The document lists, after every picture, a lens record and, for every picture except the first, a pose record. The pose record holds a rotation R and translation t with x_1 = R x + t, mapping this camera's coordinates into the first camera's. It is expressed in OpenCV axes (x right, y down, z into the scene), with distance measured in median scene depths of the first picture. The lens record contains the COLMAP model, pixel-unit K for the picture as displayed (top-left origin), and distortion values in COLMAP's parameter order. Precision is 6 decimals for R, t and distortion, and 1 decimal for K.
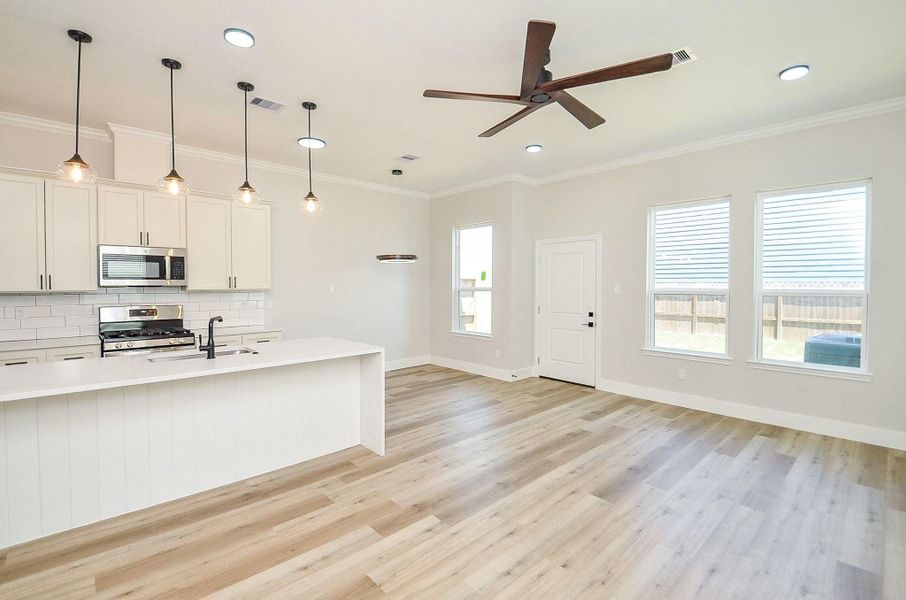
lens RADIAL K [[405.3, 0, 452.5], [0, 405.3, 295.3], [0, 0, 1]] dist [-0.001616, -0.000488]
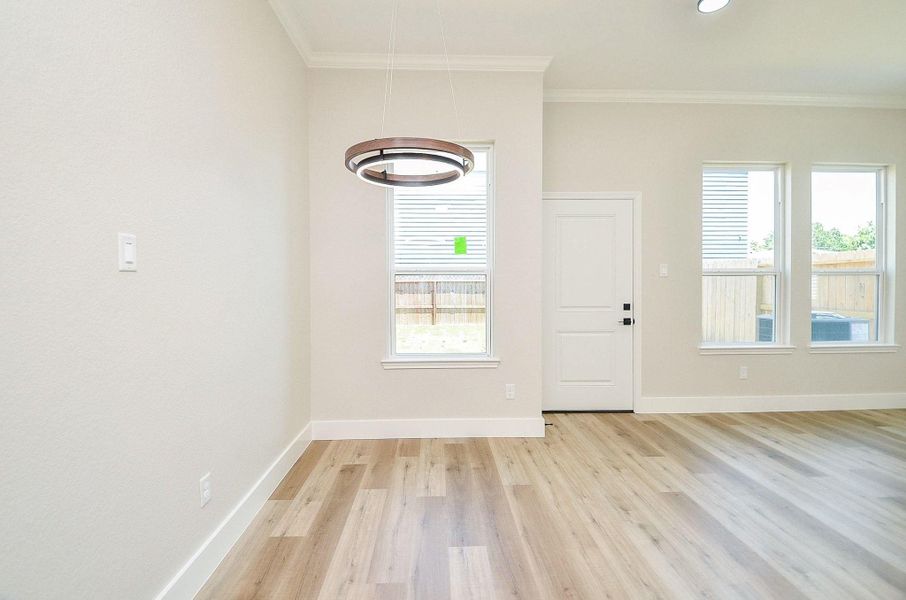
lens RADIAL K [[405.3, 0, 451.9], [0, 405.3, 284.9], [0, 0, 1]] dist [-0.001616, -0.000488]
pose [[0.641031, -0.005957, 0.767492, -0.377749], [0.020471, 0.999747, -0.009338, 0.010369], [-0.767242, 0.021697, 0.640991, 0.787375]]
